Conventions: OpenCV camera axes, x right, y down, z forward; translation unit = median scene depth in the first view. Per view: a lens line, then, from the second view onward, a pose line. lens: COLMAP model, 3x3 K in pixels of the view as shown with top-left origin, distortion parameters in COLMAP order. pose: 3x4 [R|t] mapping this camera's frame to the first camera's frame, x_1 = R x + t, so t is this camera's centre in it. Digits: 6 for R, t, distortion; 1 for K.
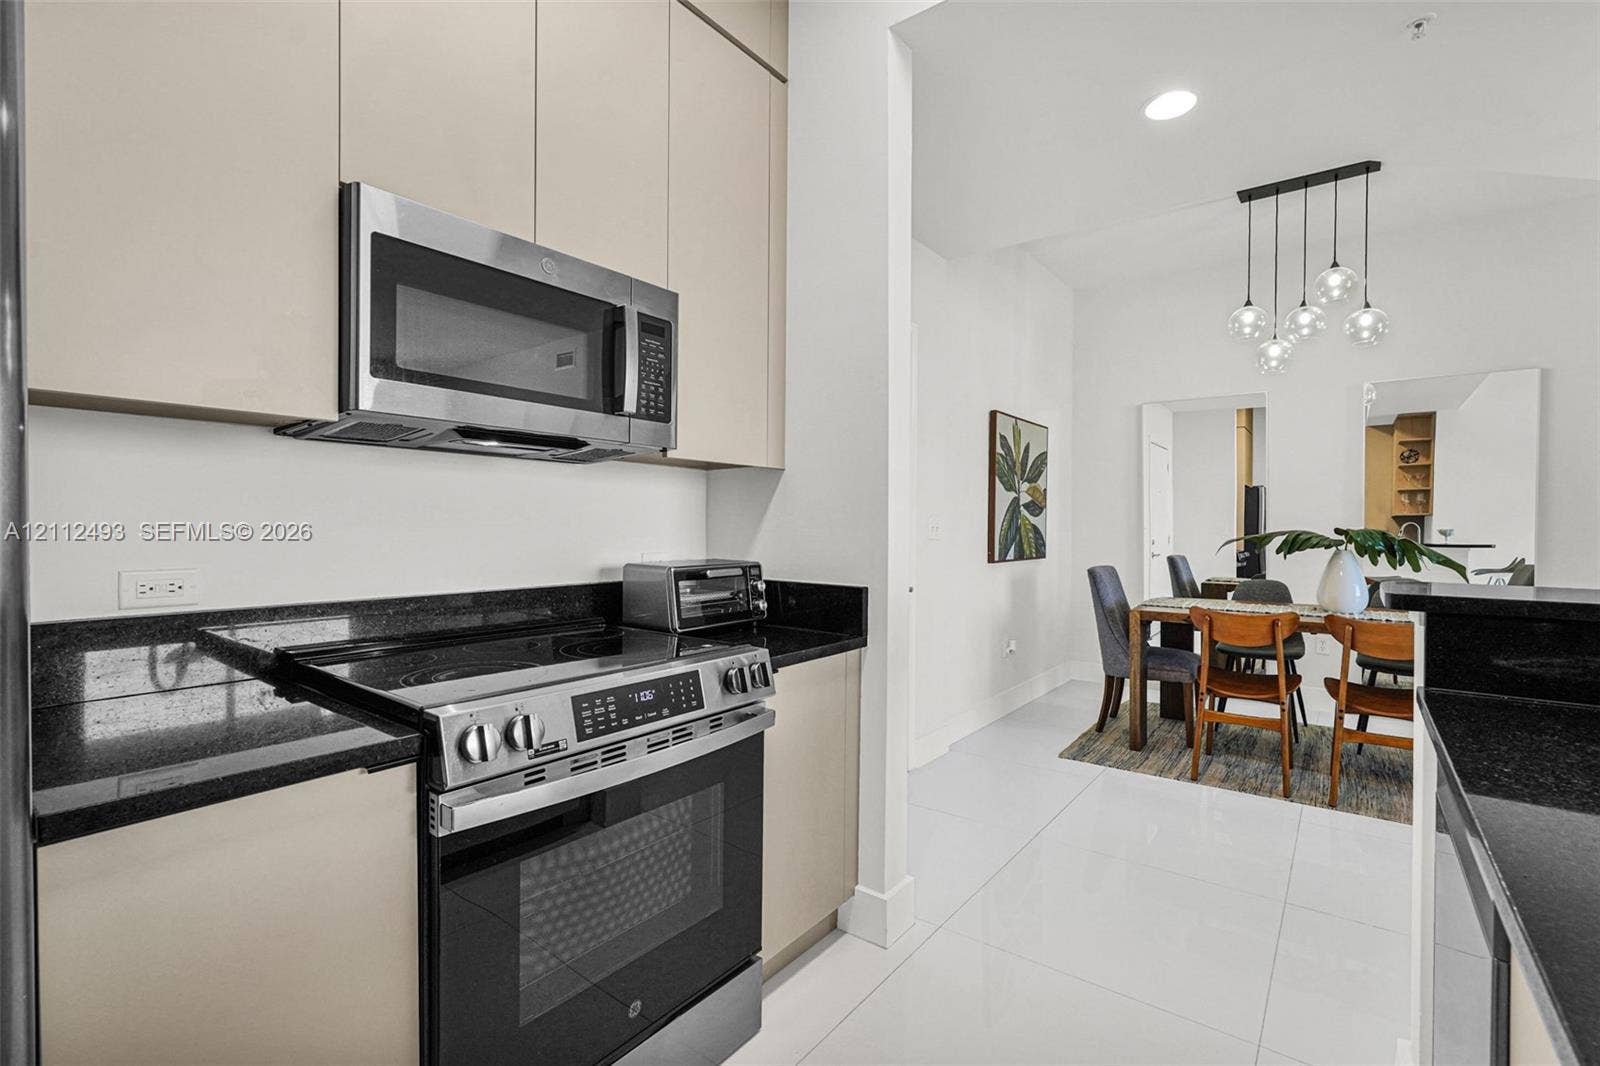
lens RADIAL K [[718.9, 0, 800.2], [0, 718.9, 532.7], [0, 0, 1]] dist [-0.018466, 0.007424]
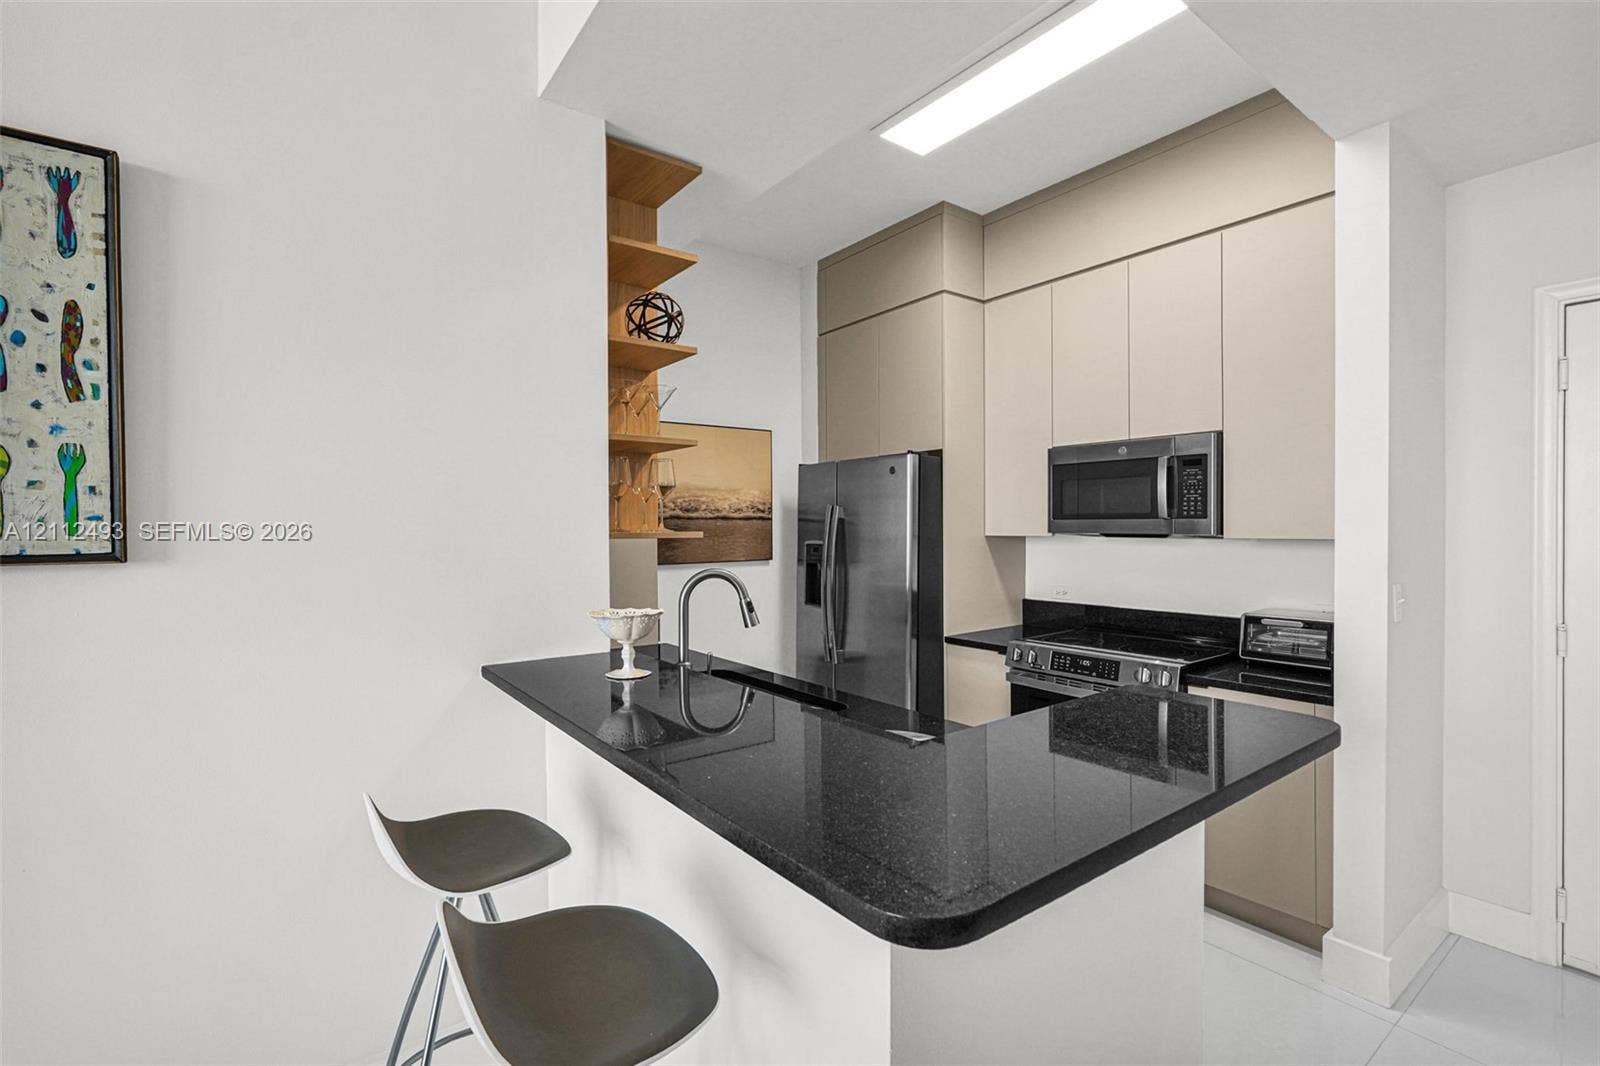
lens RADIAL K [[718.9, 0, 801.2], [0, 718.9, 533.0], [0, 0, 1]] dist [-0.018466, 0.007424]
pose [[-0.273121, 0.009812, -0.961930, 0.821215], [-0.000855, 0.999945, 0.010443, -0.072011], [0.961979, 0.003675, -0.273098, 0.304677]]
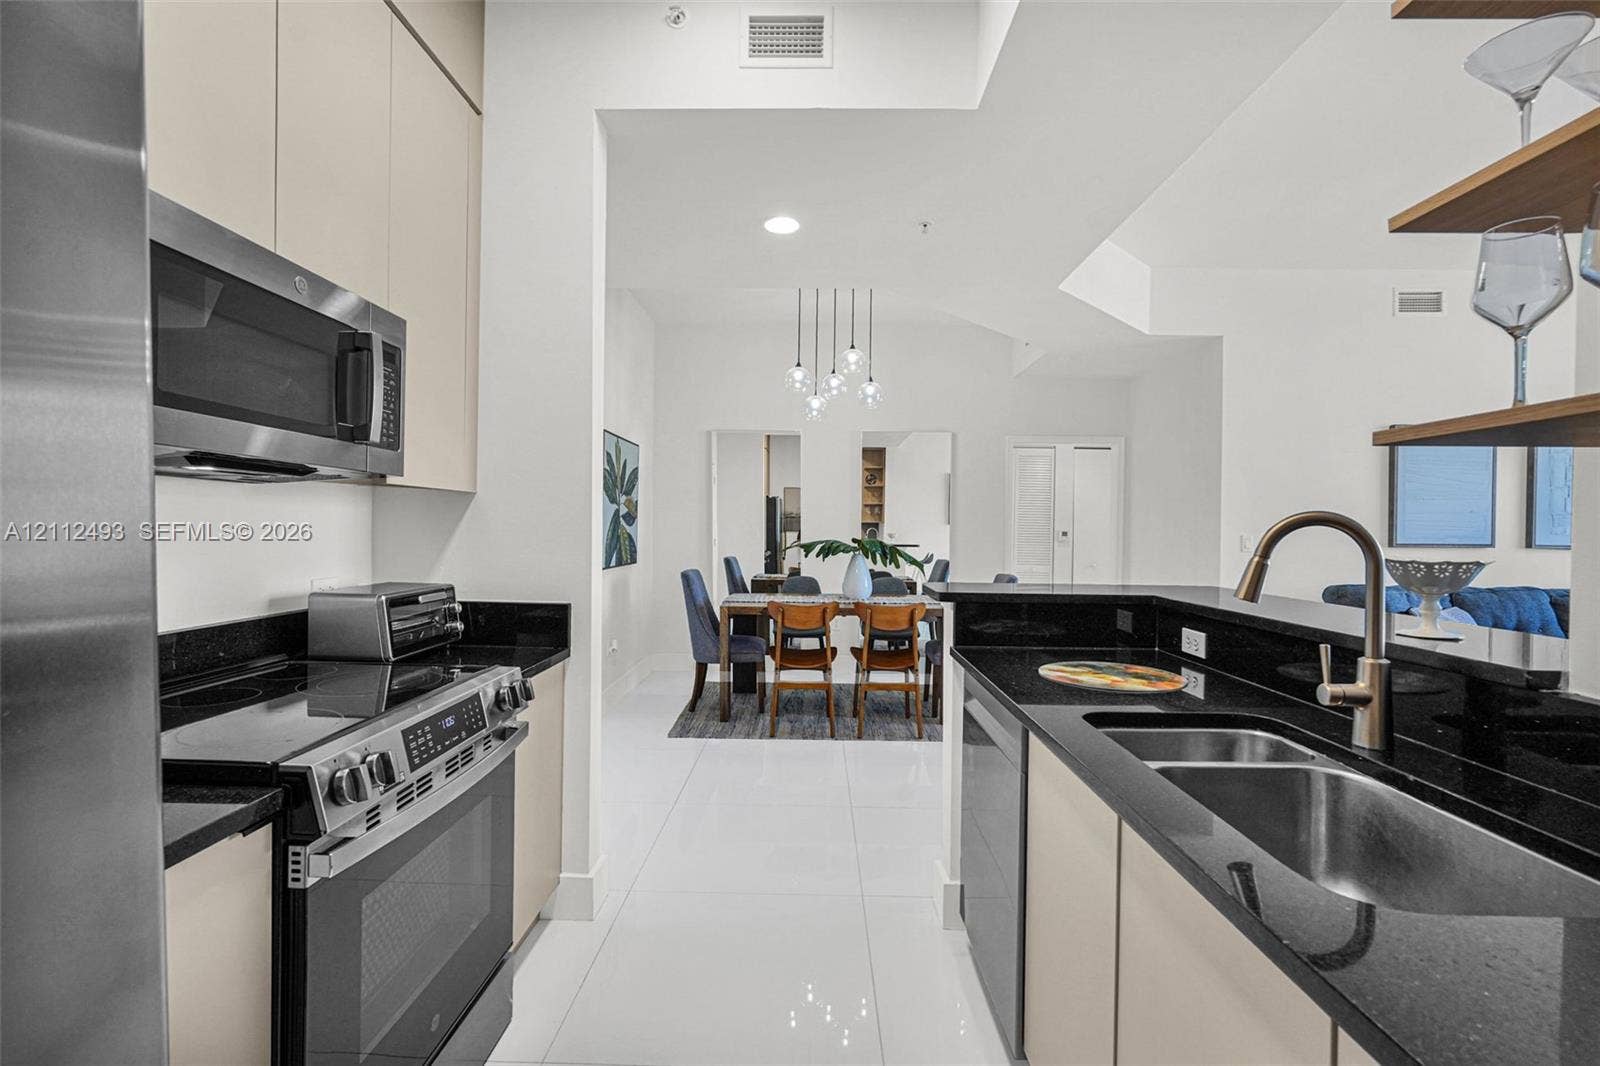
lens RADIAL K [[718.9, 0, 801.2], [0, 718.9, 531.2], [0, 0, 1]] dist [-0.018466, 0.007424]
pose [[0.804910, 0.001226, 0.593395, -0.169064], [-0.001911, 0.999998, 0.000527, -0.022739], [-0.593393, -0.001559, 0.804911, -0.065277]]
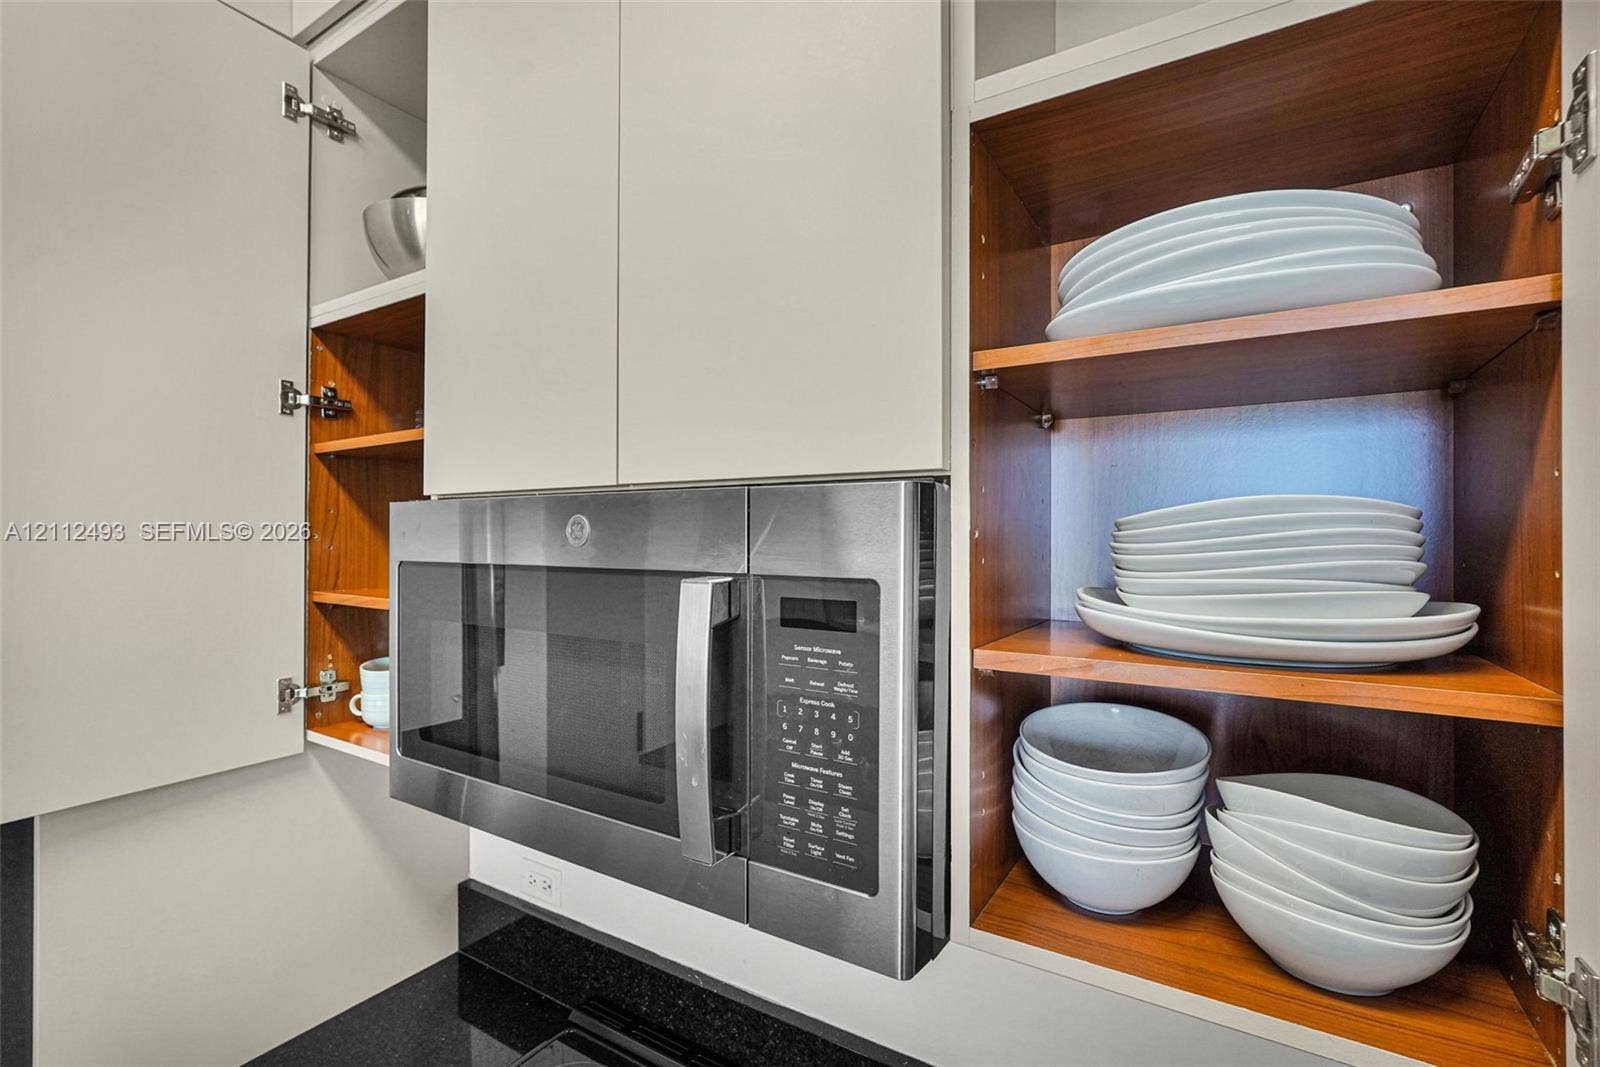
lens RADIAL K [[718.9, 0, 803.0], [0, 718.9, 533.8], [0, 0, 1]] dist [-0.018466, 0.007424]
pose [[0.098331, -0.003970, -0.995146, 0.070733], [-0.005740, 0.999973, -0.004557, -0.164860], [0.995137, 0.006161, 0.098305, 0.494228]]
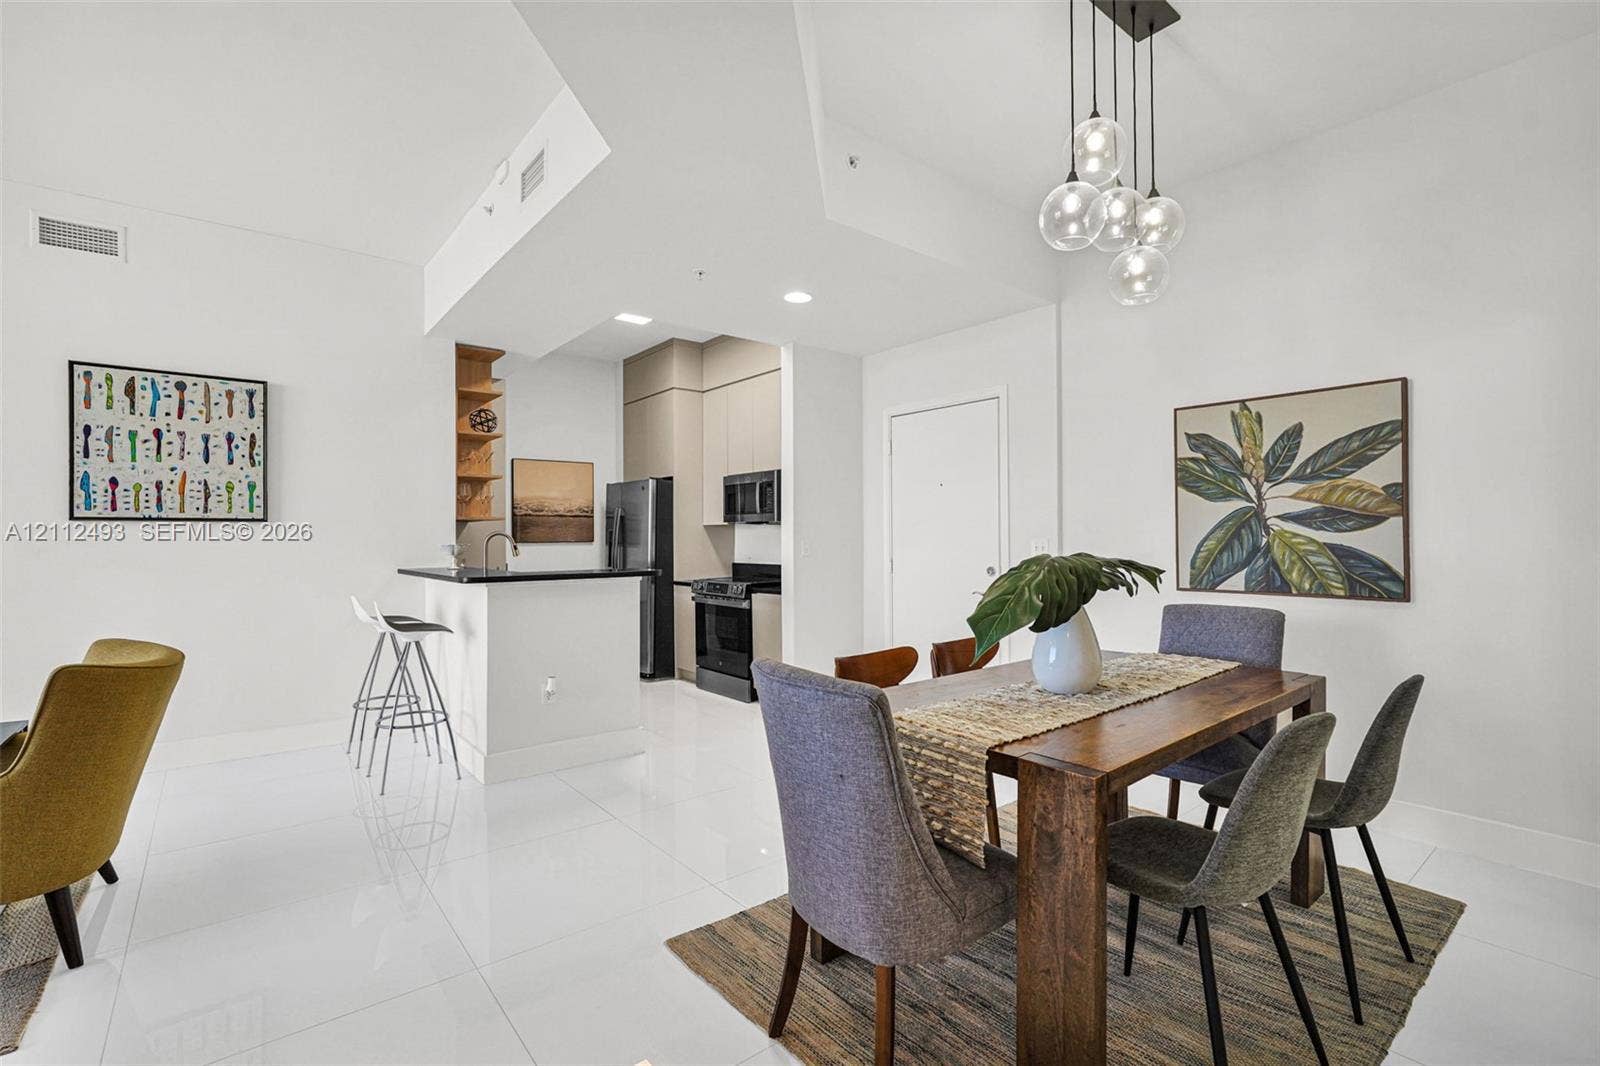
lens RADIAL K [[718.9, 0, 799.5], [0, 718.9, 532.1], [0, 0, 1]] dist [-0.018466, 0.007424]
pose [[-0.230288, -0.007185, -0.973096, 1.493518], [-0.000441, 0.999973, -0.007279, -0.024930], [0.973122, -0.001248, -0.230285, 0.961423]]
